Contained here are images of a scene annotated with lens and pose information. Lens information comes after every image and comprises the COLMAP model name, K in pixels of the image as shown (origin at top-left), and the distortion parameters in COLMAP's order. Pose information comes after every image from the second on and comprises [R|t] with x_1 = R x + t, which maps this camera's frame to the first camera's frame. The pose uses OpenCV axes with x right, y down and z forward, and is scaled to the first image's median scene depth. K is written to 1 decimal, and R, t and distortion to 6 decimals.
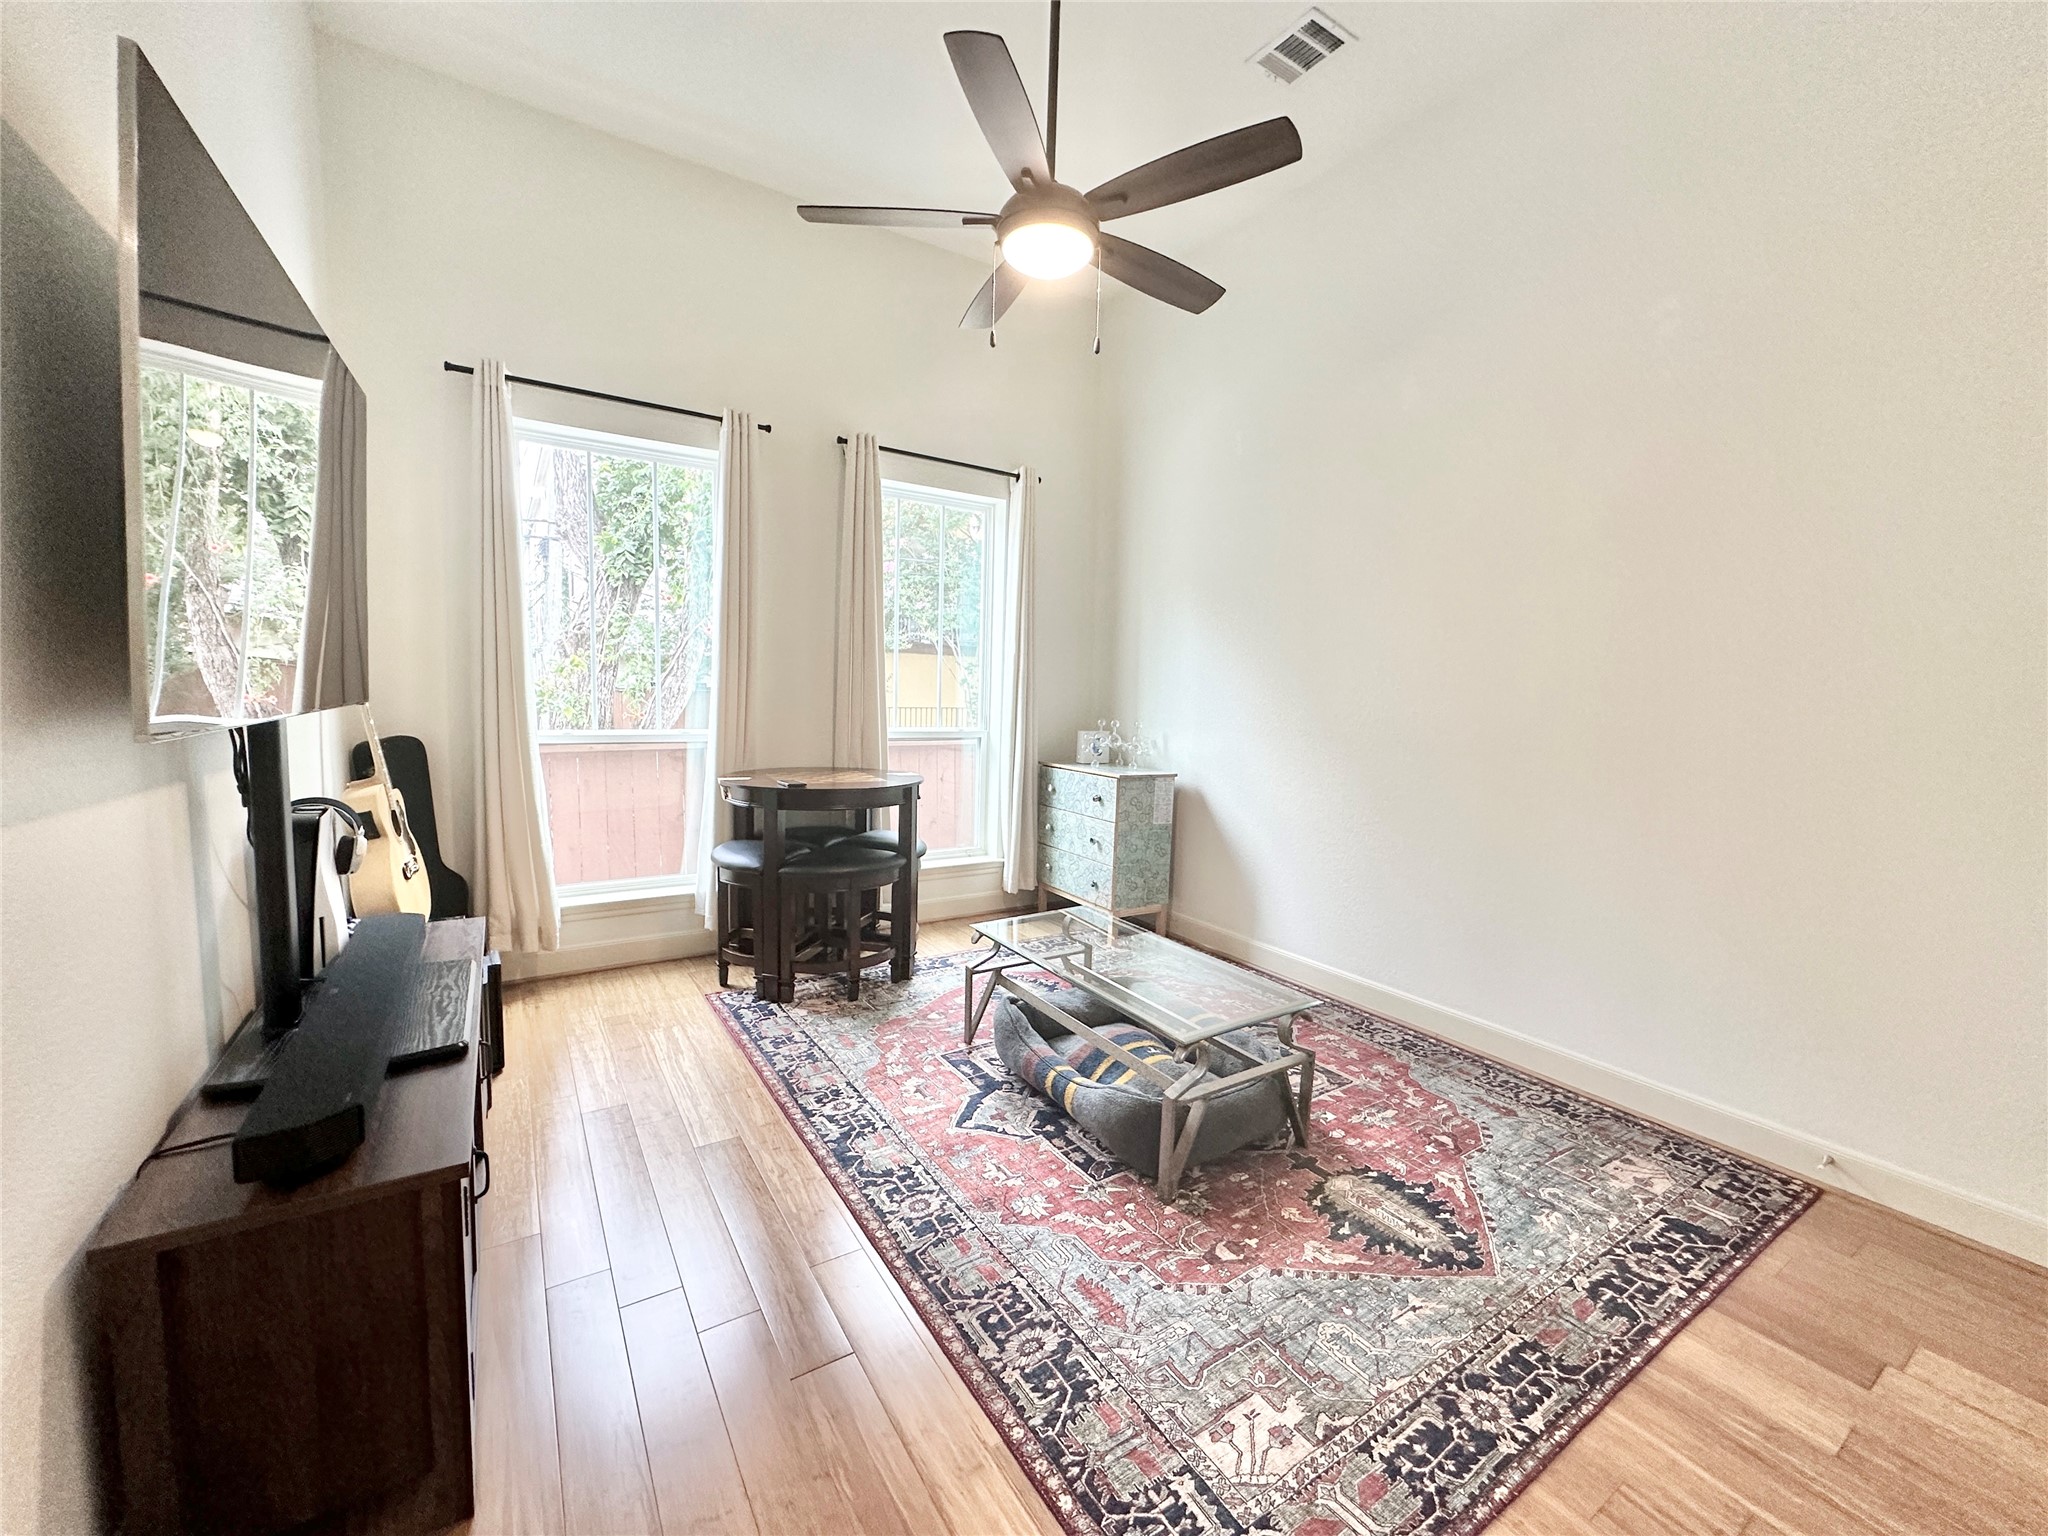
lens RADIAL K [[817.7, 0, 1019.4], [0, 817.7, 764.9], [0, 0, 1]] dist [-0.002168, -0.000476]
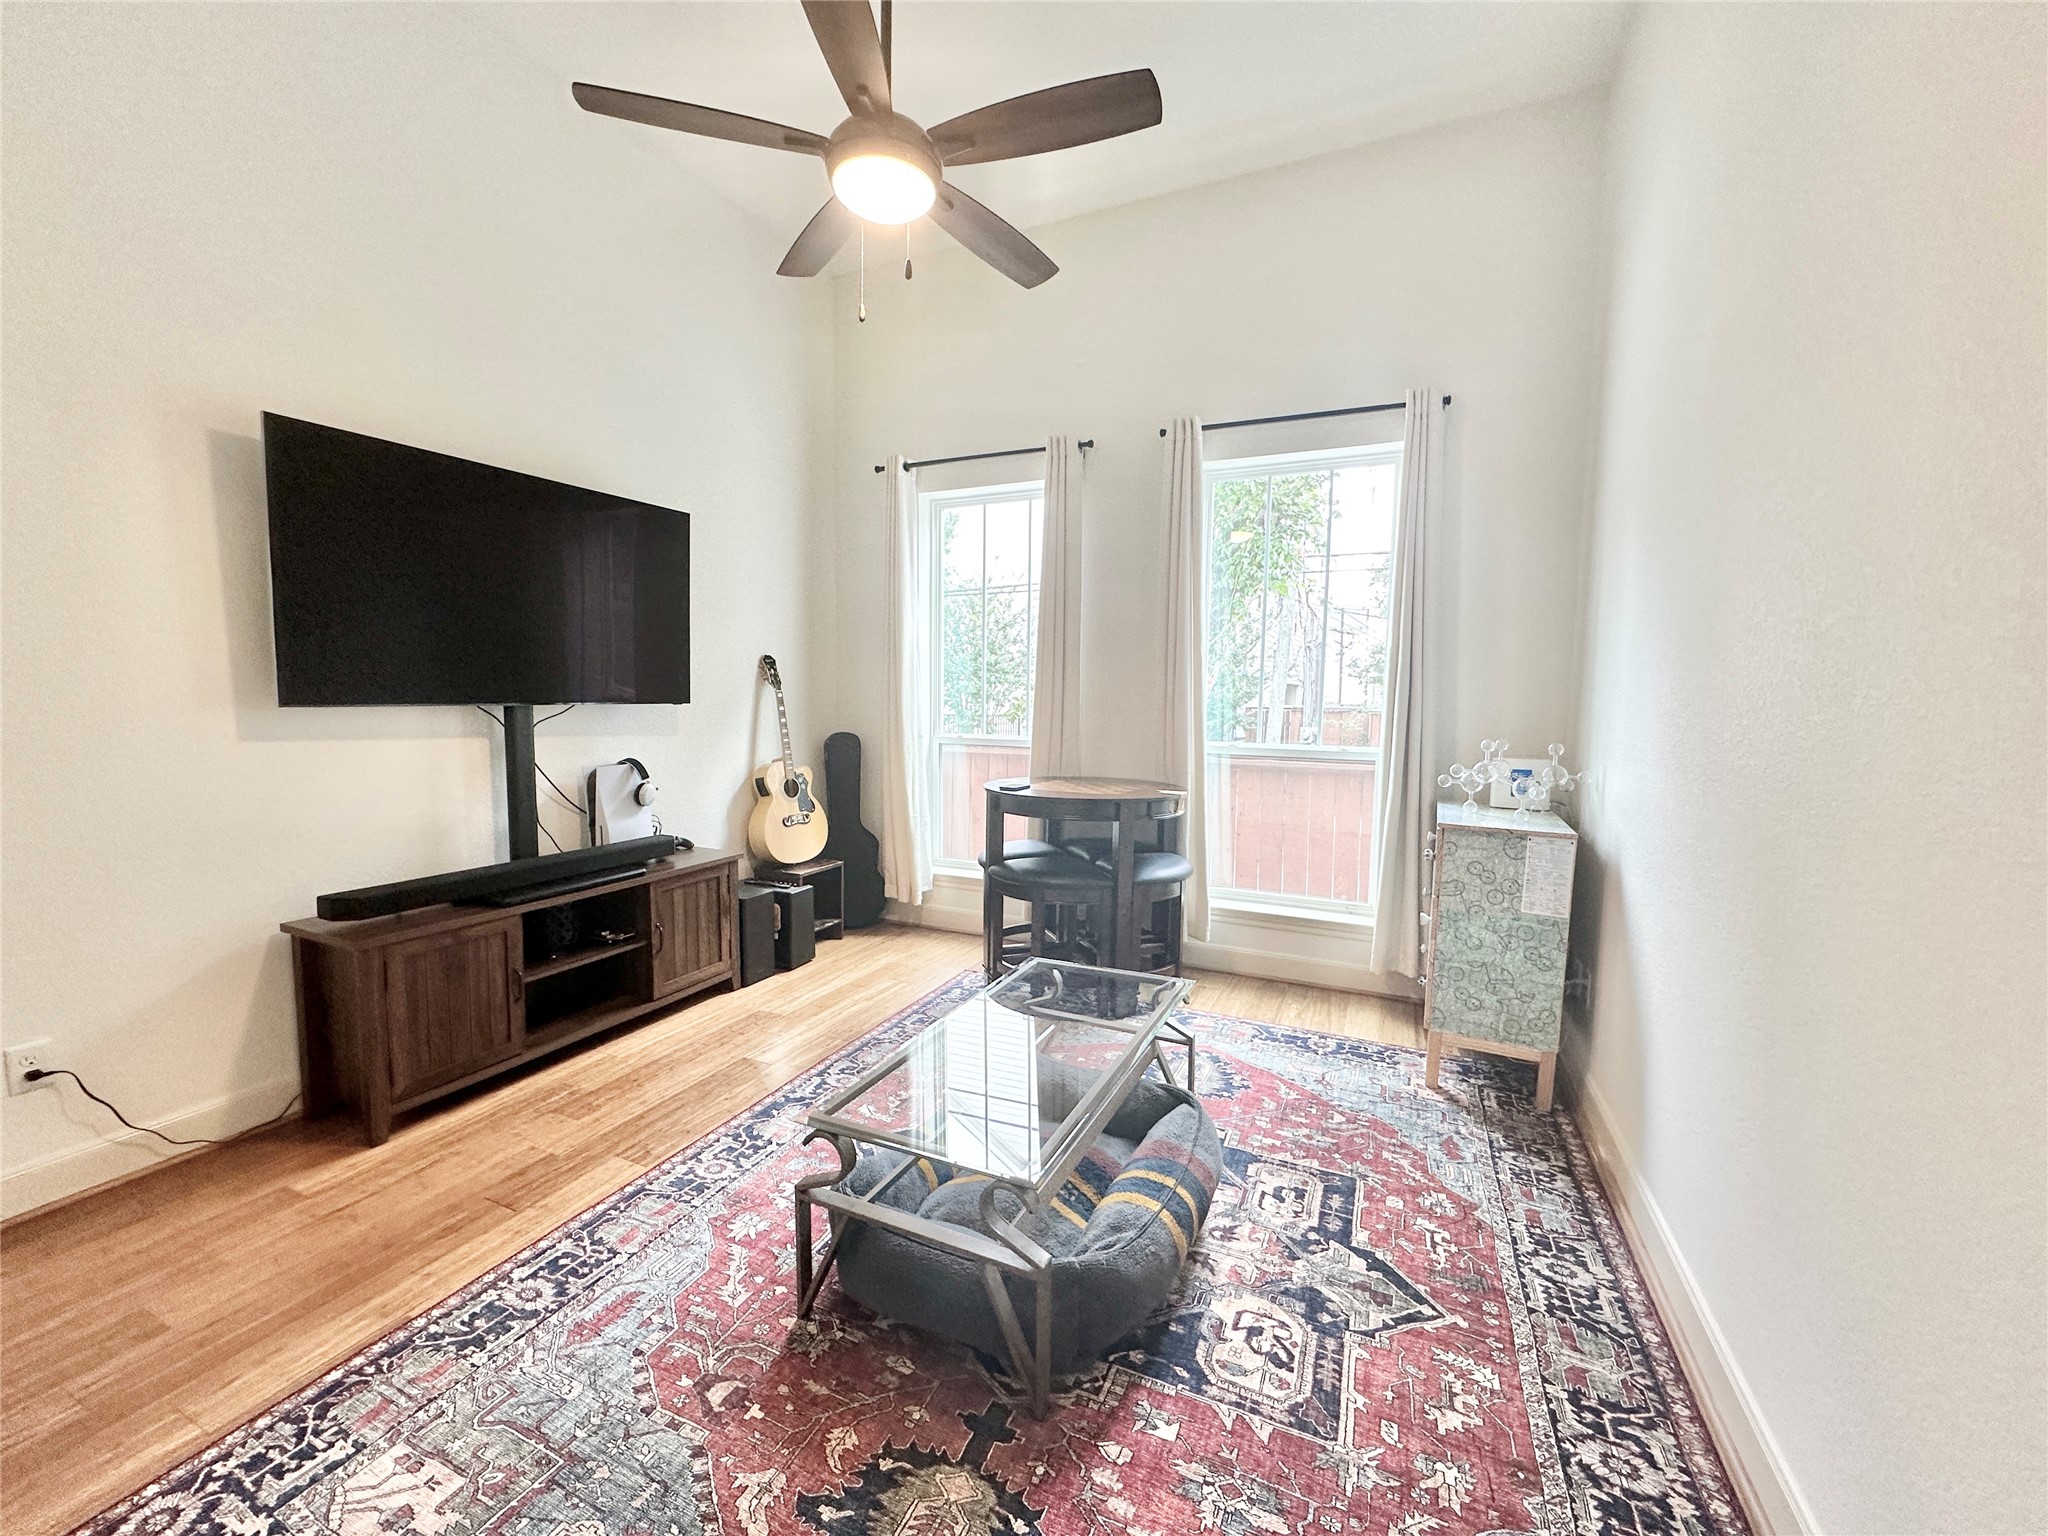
lens RADIAL K [[817.7, 0, 1023.9], [0, 817.7, 766.6], [0, 0, 1]] dist [-0.002168, -0.000476]
pose [[0.536213, 0.050825, -0.842551, 0.820496], [-0.080483, 0.996716, 0.008904, -0.017808], [0.840237, 0.063036, 0.538543, 0.629438]]
